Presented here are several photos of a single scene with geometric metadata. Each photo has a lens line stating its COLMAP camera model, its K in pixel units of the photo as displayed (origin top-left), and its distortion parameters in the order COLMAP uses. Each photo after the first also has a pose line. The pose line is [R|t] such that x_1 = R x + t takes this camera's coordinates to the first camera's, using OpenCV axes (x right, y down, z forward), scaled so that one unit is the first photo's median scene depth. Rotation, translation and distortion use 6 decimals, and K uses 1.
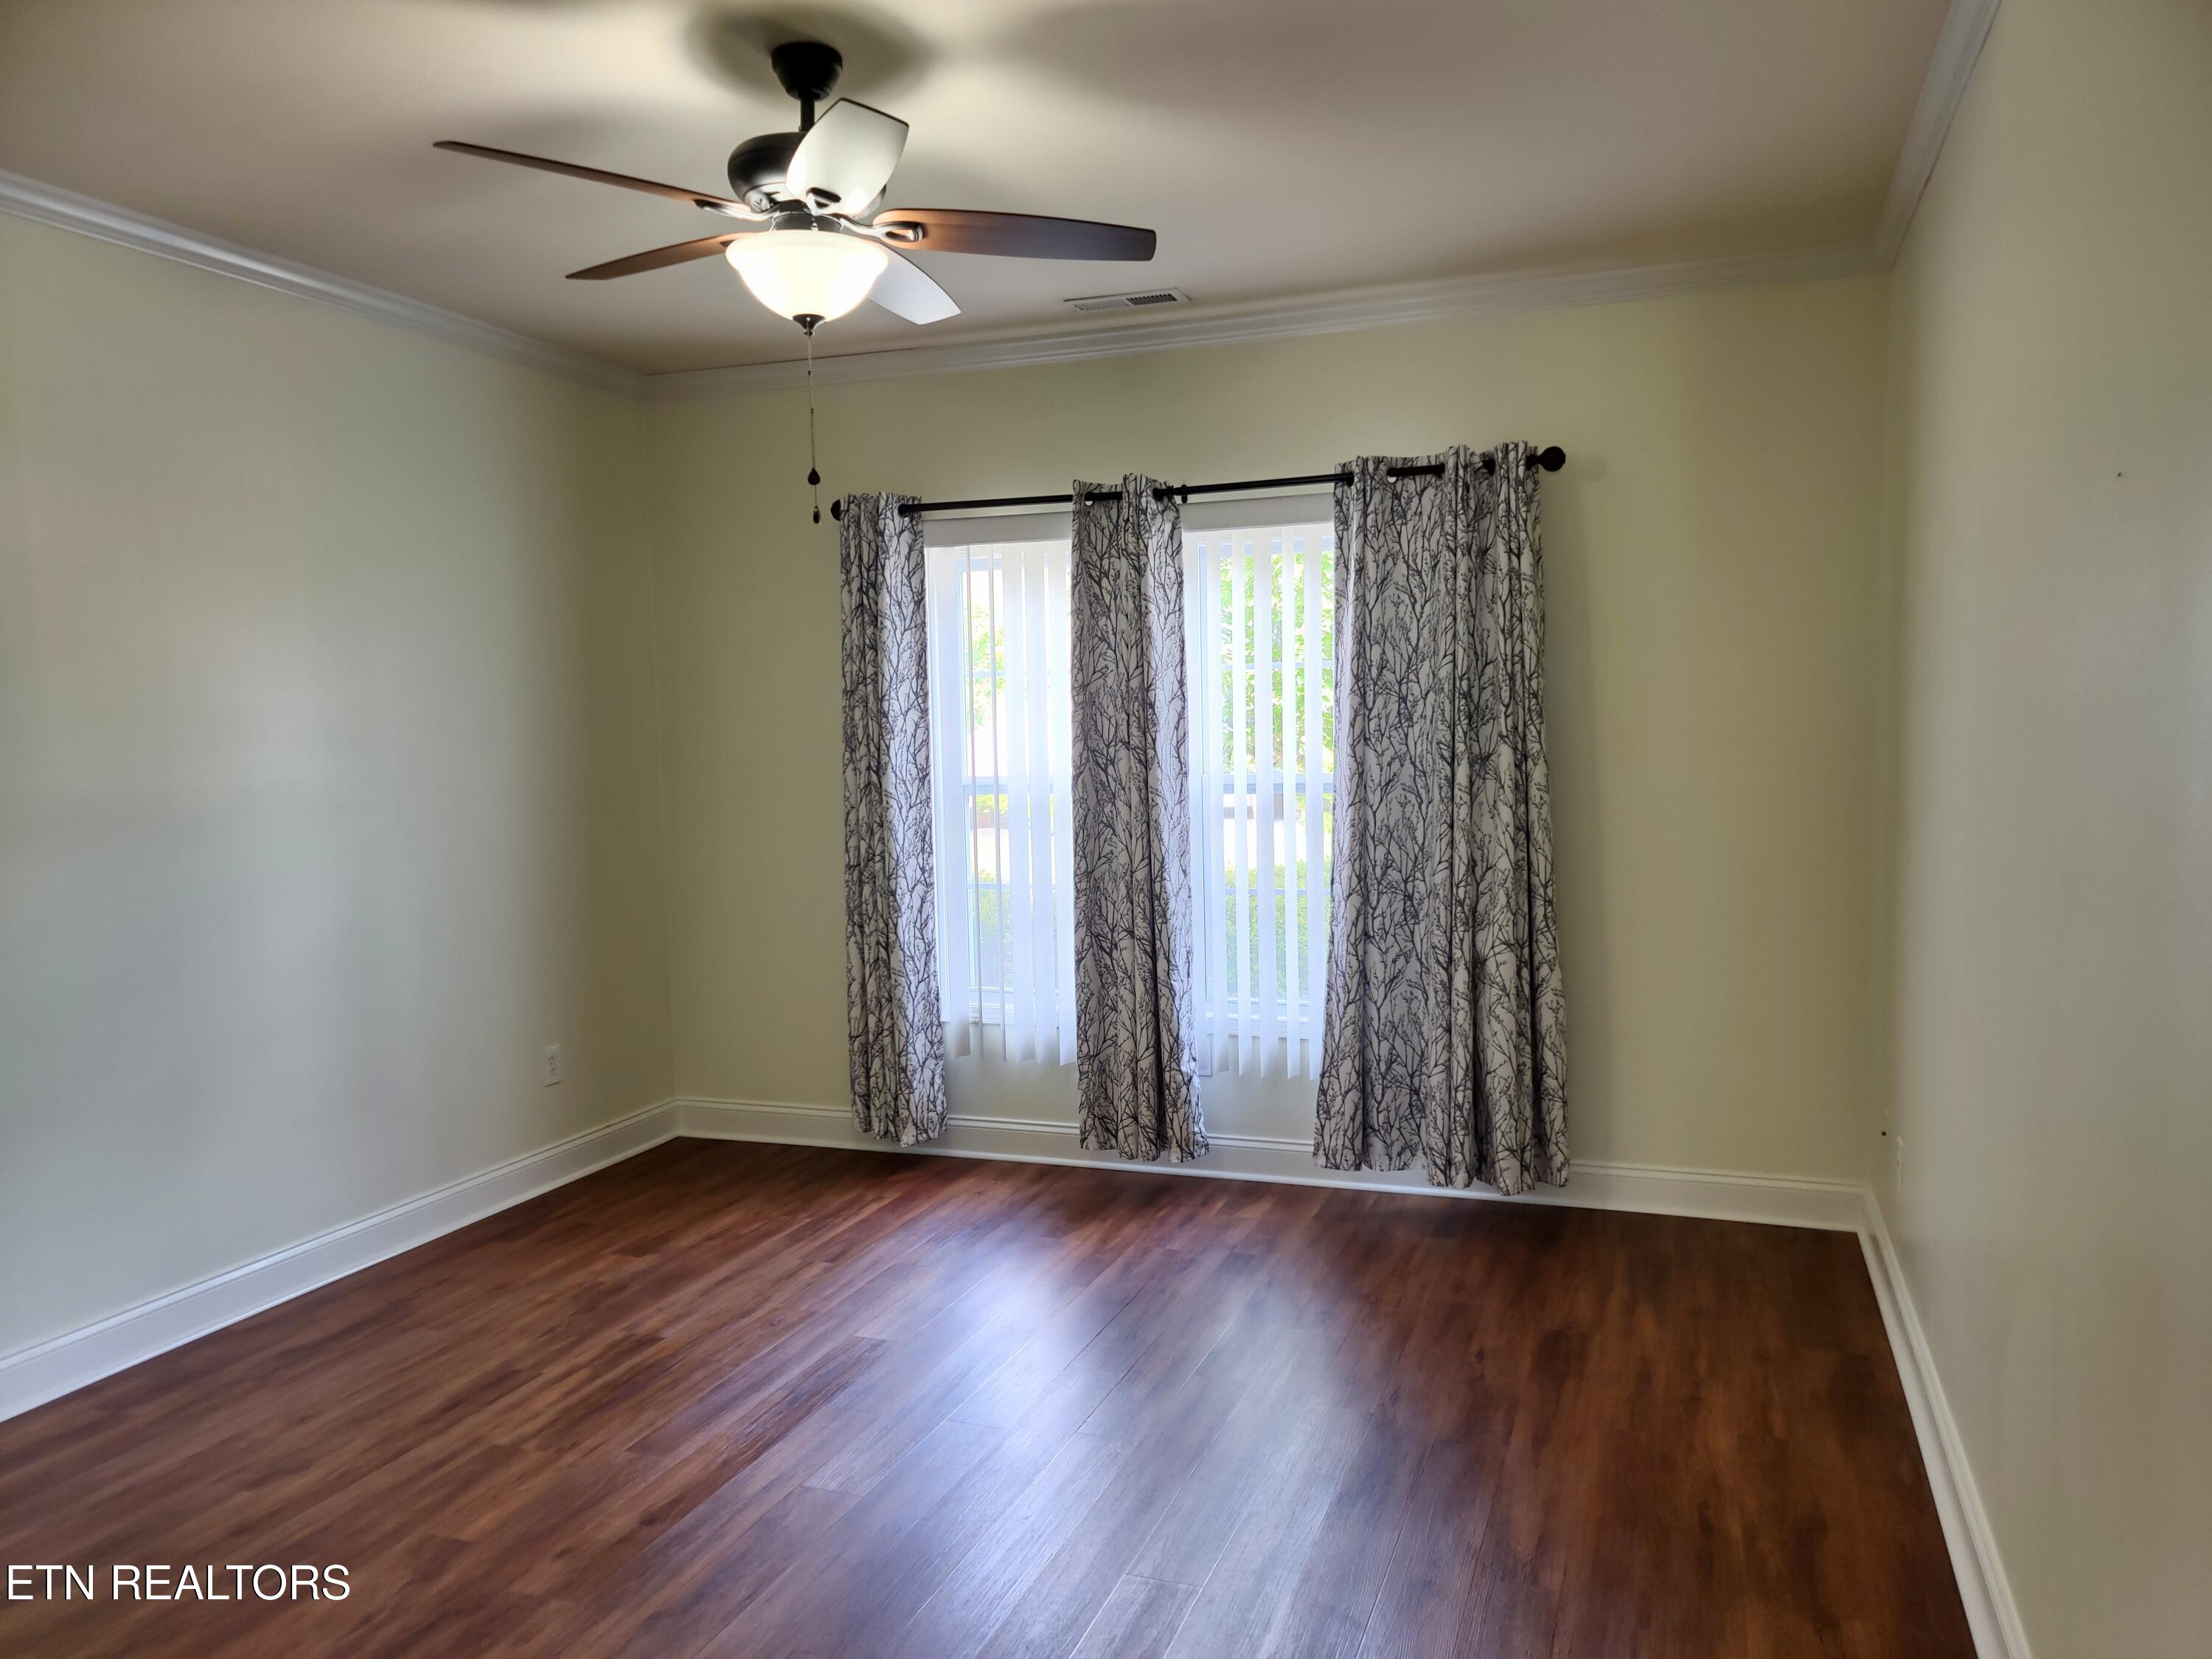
lens RADIAL K [[1639.8, 0, 1106.0], [0, 1639.8, 829.5], [0, 0, 1]] dist [0.042819, -0.003751]
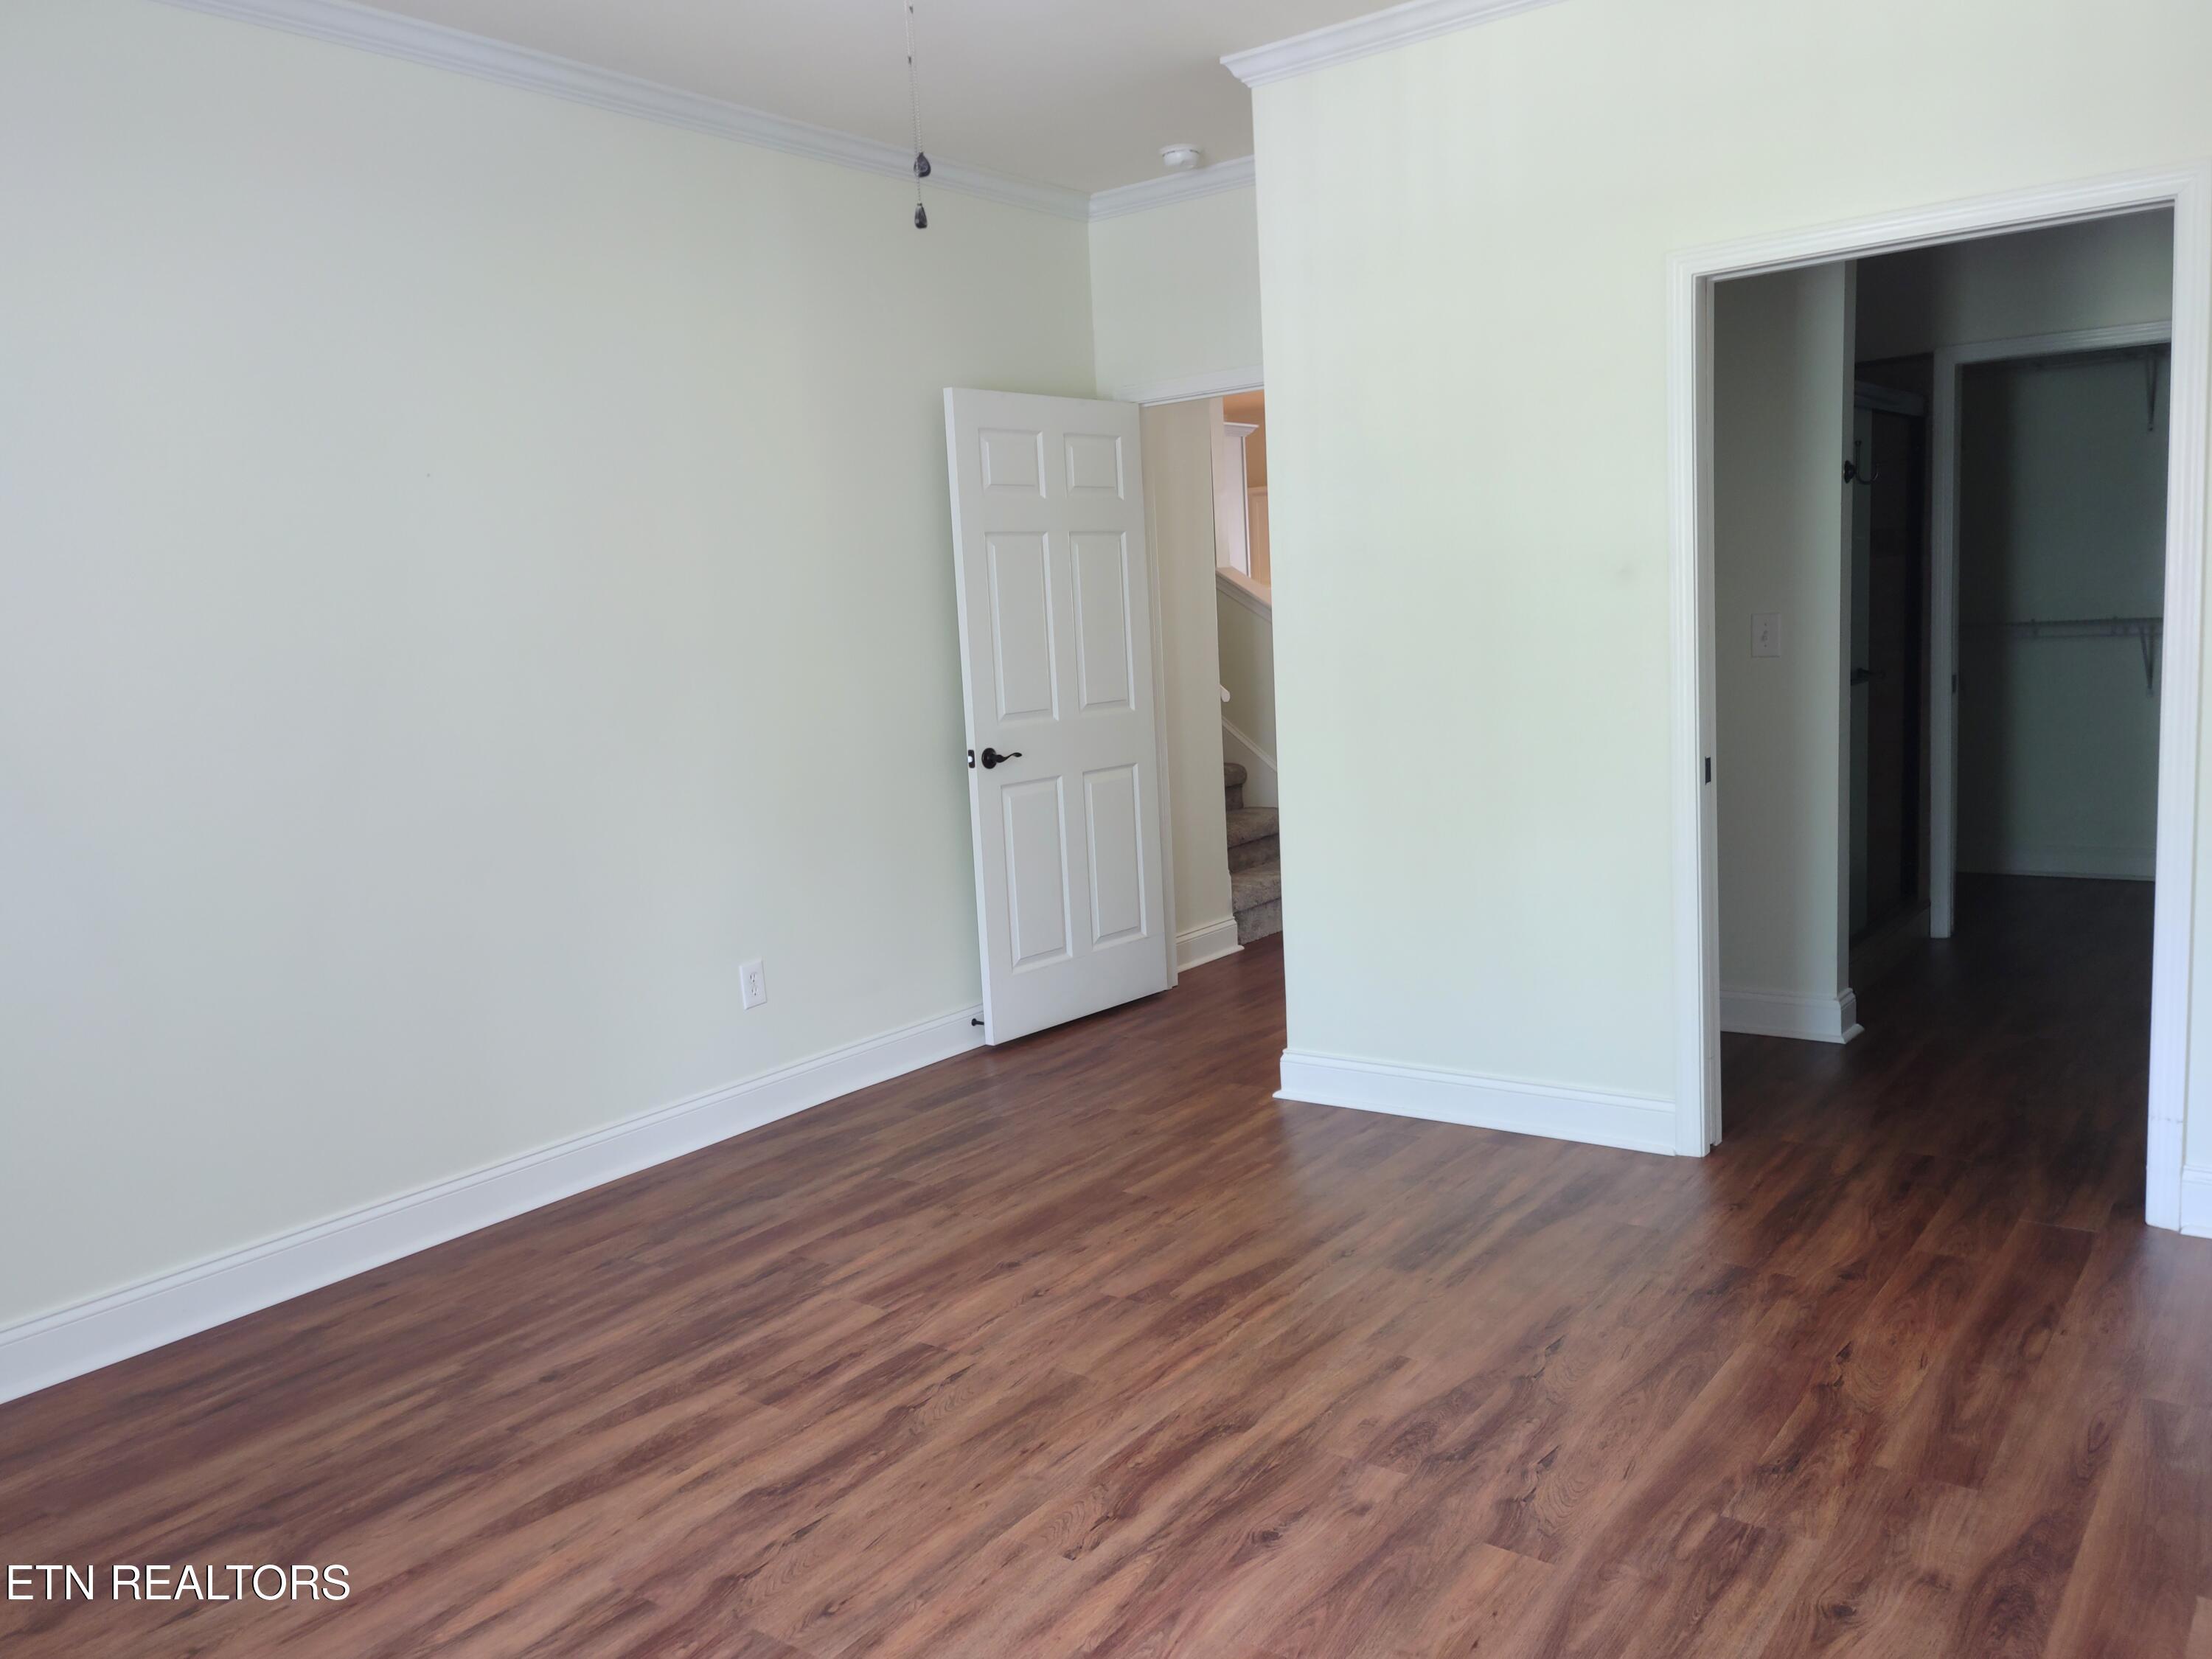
lens RADIAL K [[1639.8, 0, 1106.0], [0, 1639.8, 829.5], [0, 0, 1]] dist [0.042819, -0.003751]
pose [[-0.958840, 0.039004, 0.281257, -0.446849], [0.096847, 0.976048, 0.194808, -0.065555], [-0.266922, 0.214028, -0.939651, 1.722615]]
